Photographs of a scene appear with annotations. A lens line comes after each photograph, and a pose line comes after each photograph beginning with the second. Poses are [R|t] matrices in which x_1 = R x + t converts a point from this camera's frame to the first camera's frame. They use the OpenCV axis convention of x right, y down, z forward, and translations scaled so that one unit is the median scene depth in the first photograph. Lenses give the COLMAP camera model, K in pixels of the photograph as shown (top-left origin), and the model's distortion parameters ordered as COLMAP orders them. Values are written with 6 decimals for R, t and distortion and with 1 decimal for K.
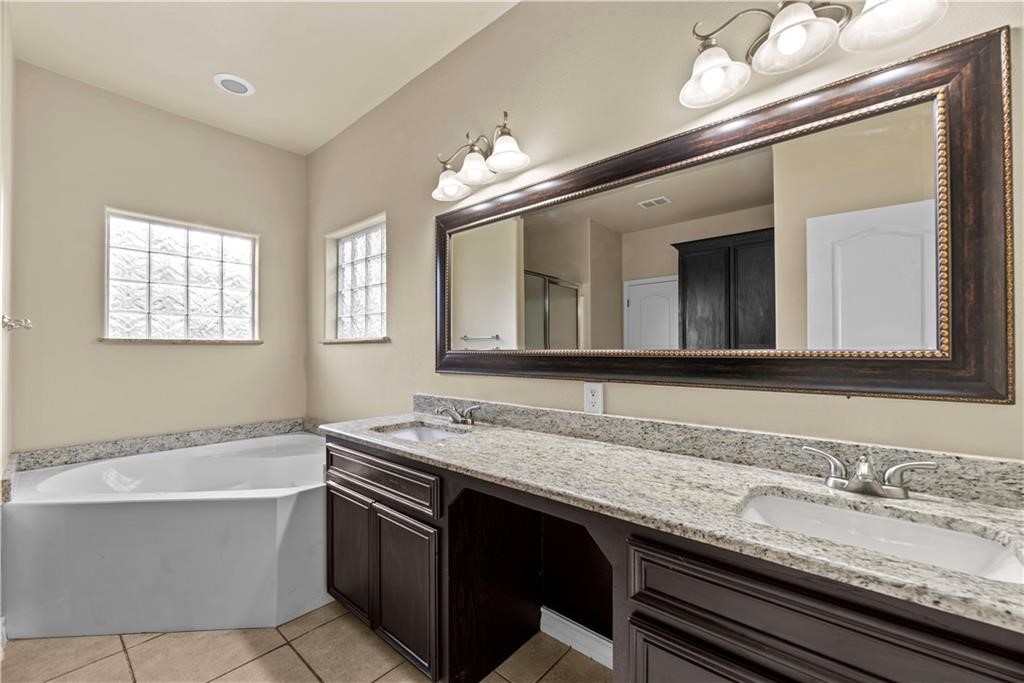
lens RADIAL K [[410.7, 0, 511.0], [0, 410.7, 348.0], [0, 0, 1]] dist [-0.001365, -0.000099]
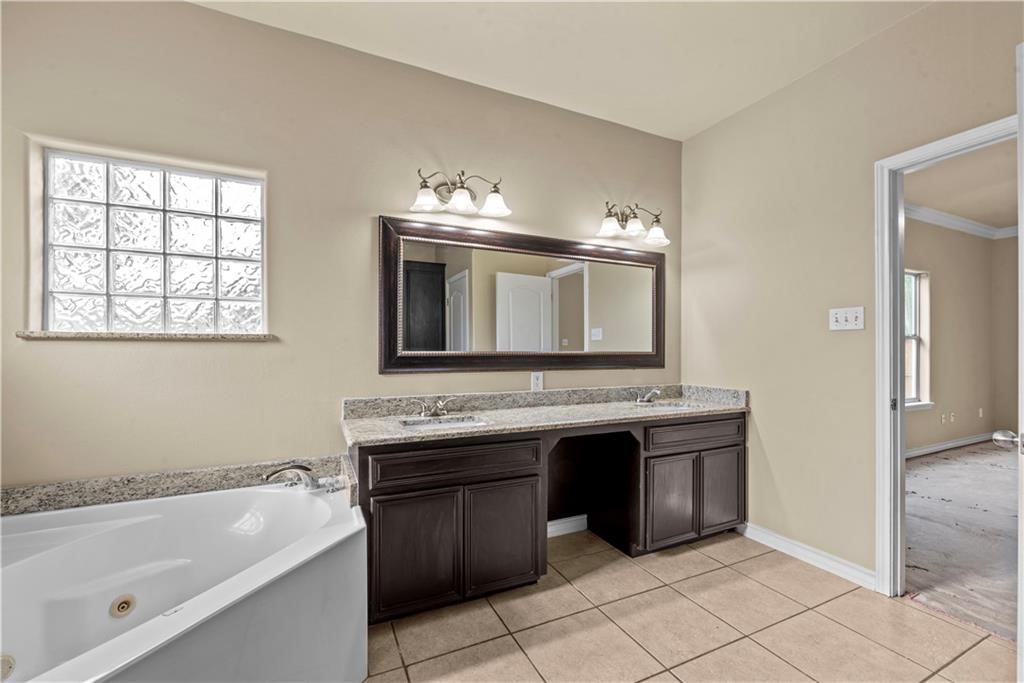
lens RADIAL K [[429.4, 0, 512.1], [0, 429.4, 350.5], [0, 0, 1]] dist [0.001033, 0.000043]
pose [[0.394619, 0.004010, 0.918836, -1.236906], [-0.006733, 0.999976, -0.001473, 0.002810], [-0.918820, -0.005605, 0.394637, 0.370827]]
